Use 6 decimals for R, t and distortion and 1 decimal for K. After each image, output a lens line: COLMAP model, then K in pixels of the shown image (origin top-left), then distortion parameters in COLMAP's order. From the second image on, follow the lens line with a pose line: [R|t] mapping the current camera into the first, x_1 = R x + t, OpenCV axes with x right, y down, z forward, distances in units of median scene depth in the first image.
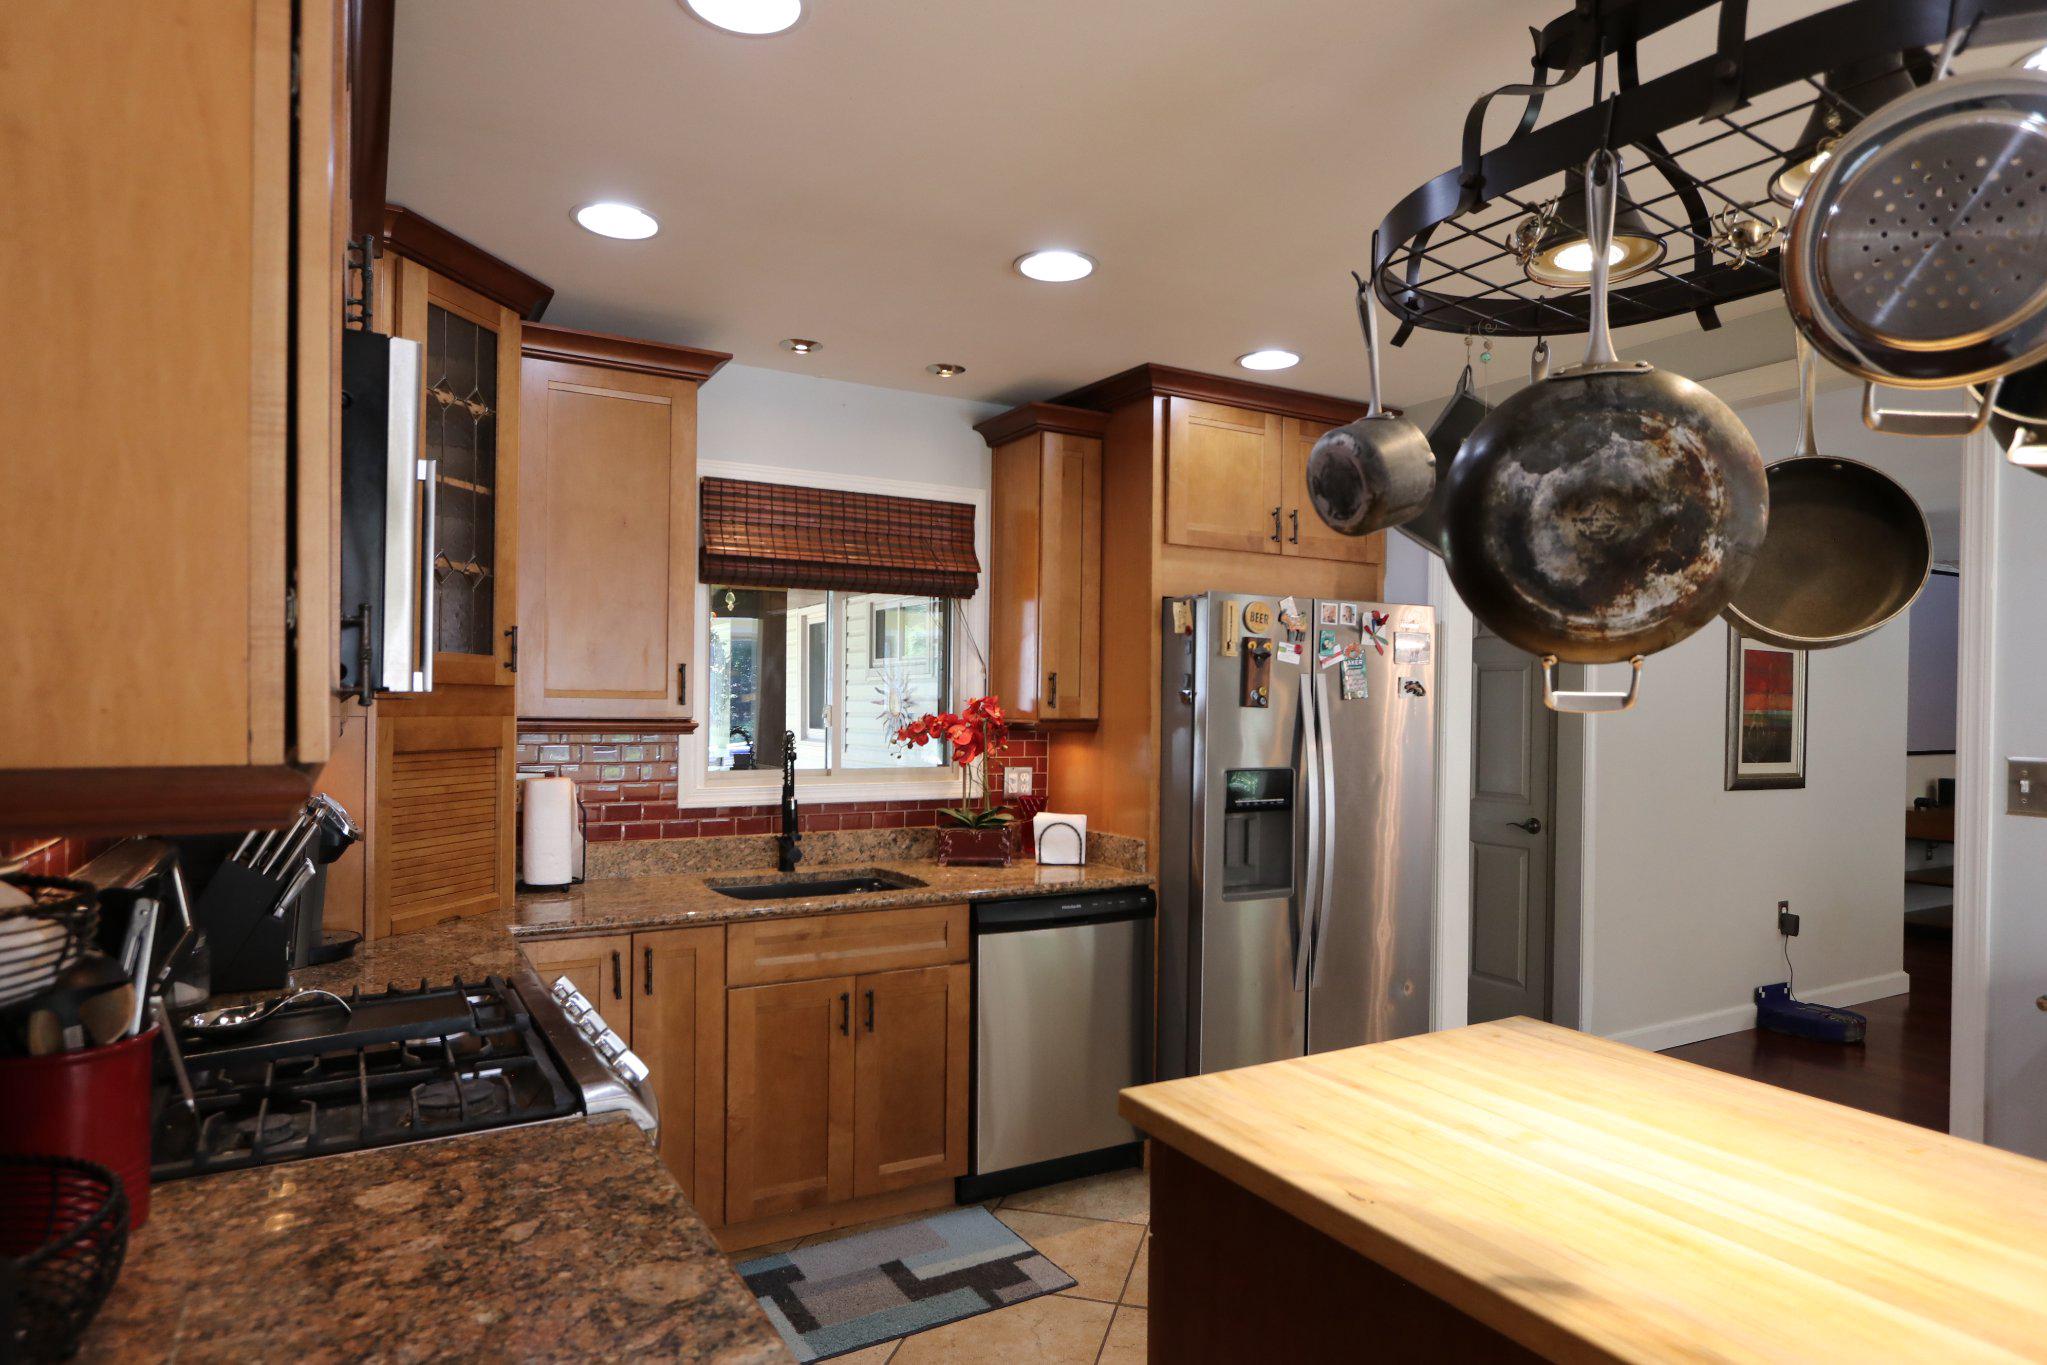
lens RADIAL K [[1195.1, 0, 1023.2], [0, 1195.1, 701.1], [0, 0, 1]] dist [-0.003006, -0.000088]
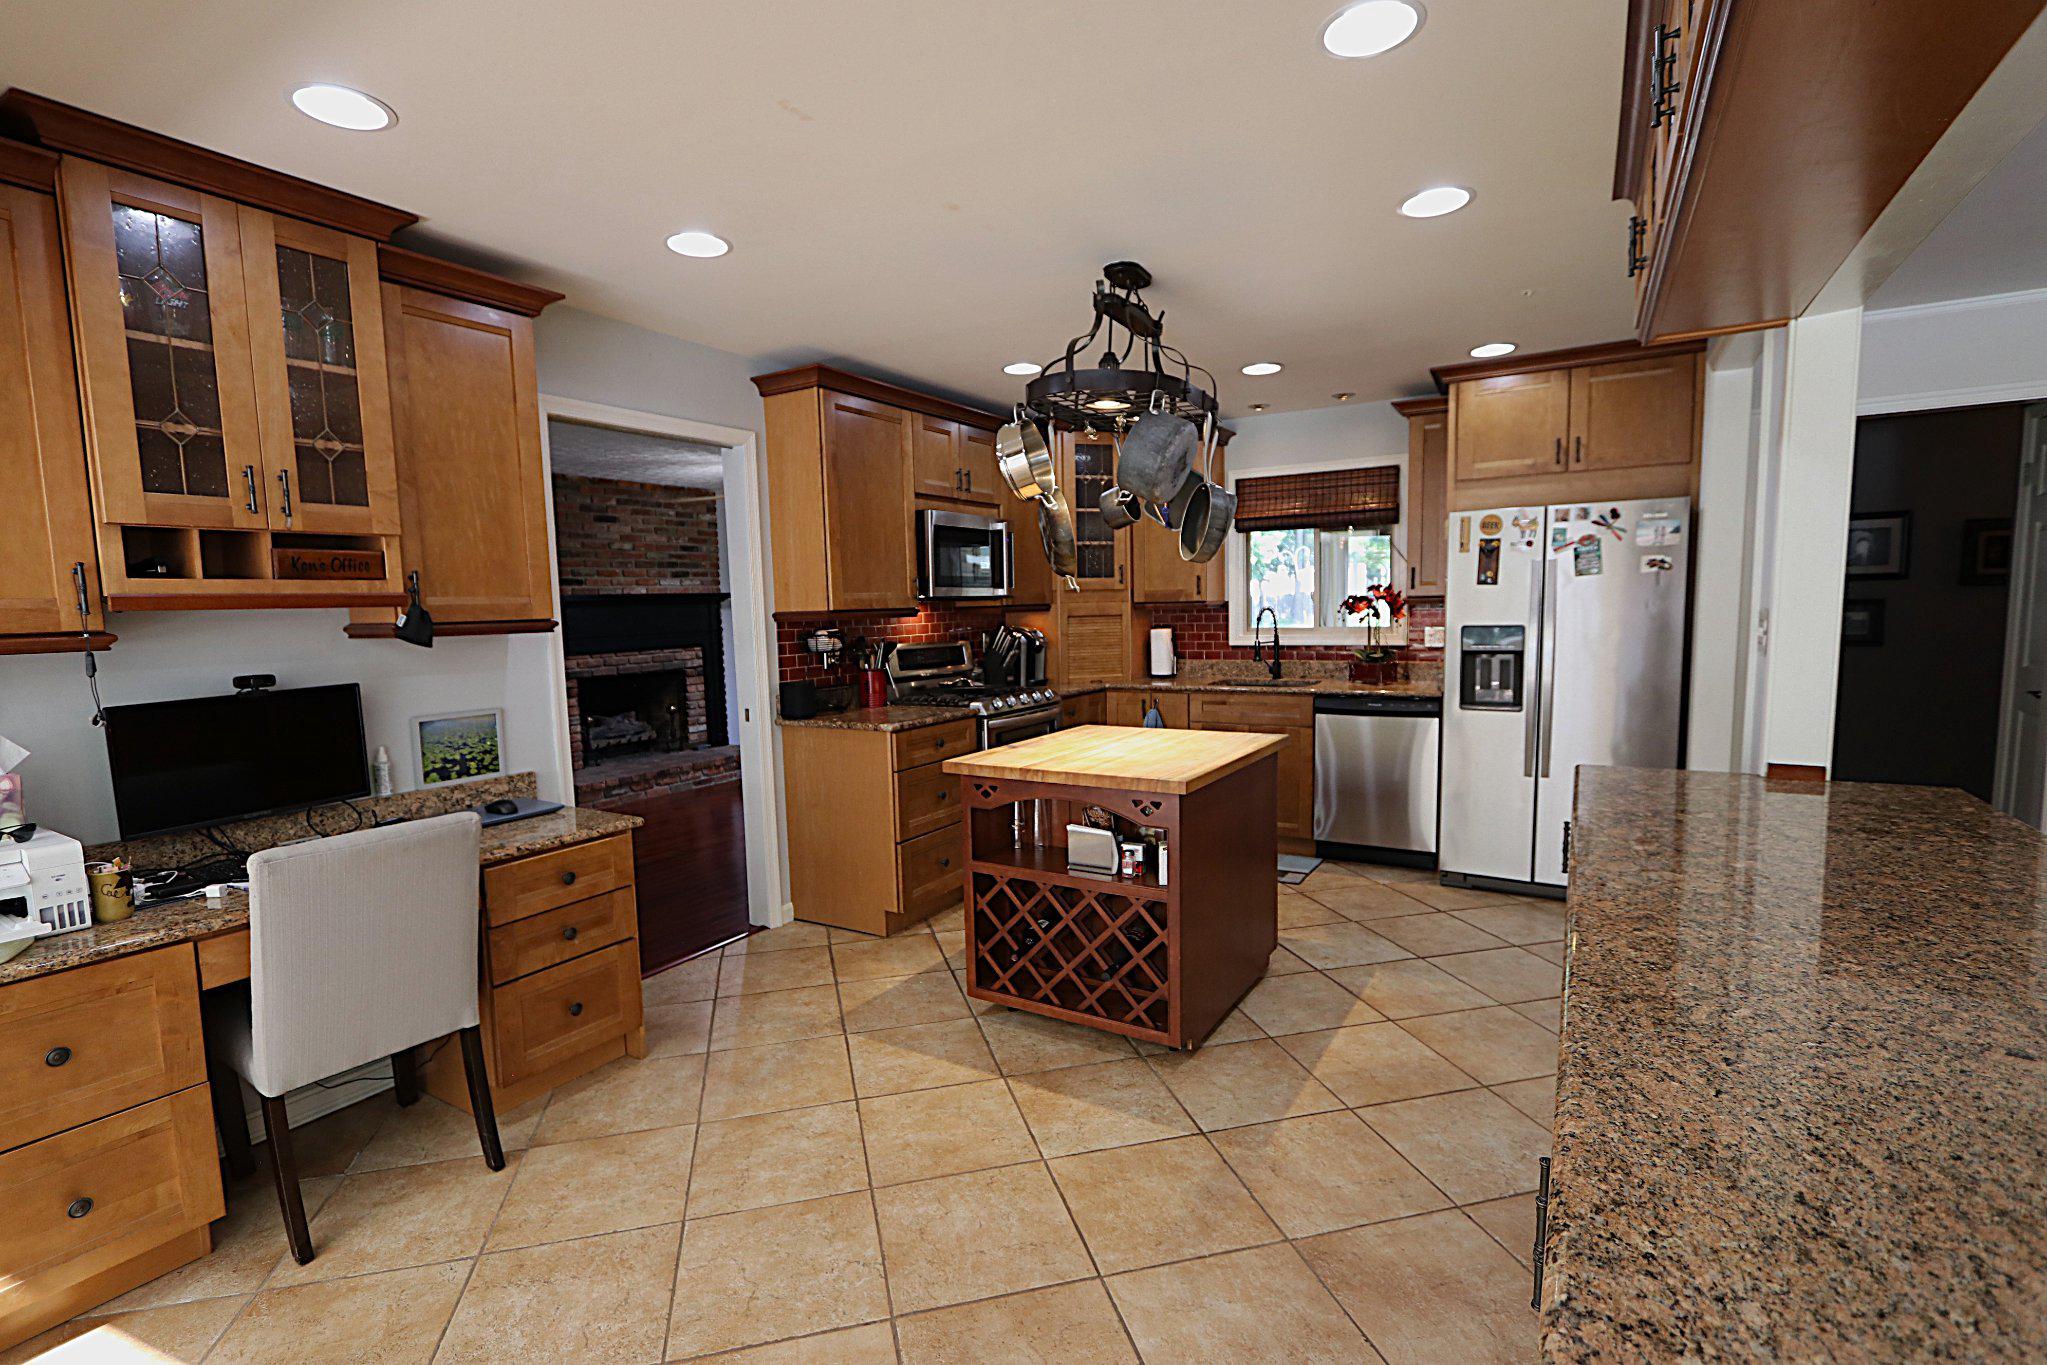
lens RADIAL K [[940.7, 0, 1020.3], [0, 940.7, 686.6], [0, 0, 1]] dist [-0.000633, -0.000032]
pose [[0.487398, 0.055084, -0.871441, 0.933322], [0.030653, 0.996314, 0.080121, 0.019619], [0.872642, -0.065763, 0.483913, -0.101174]]
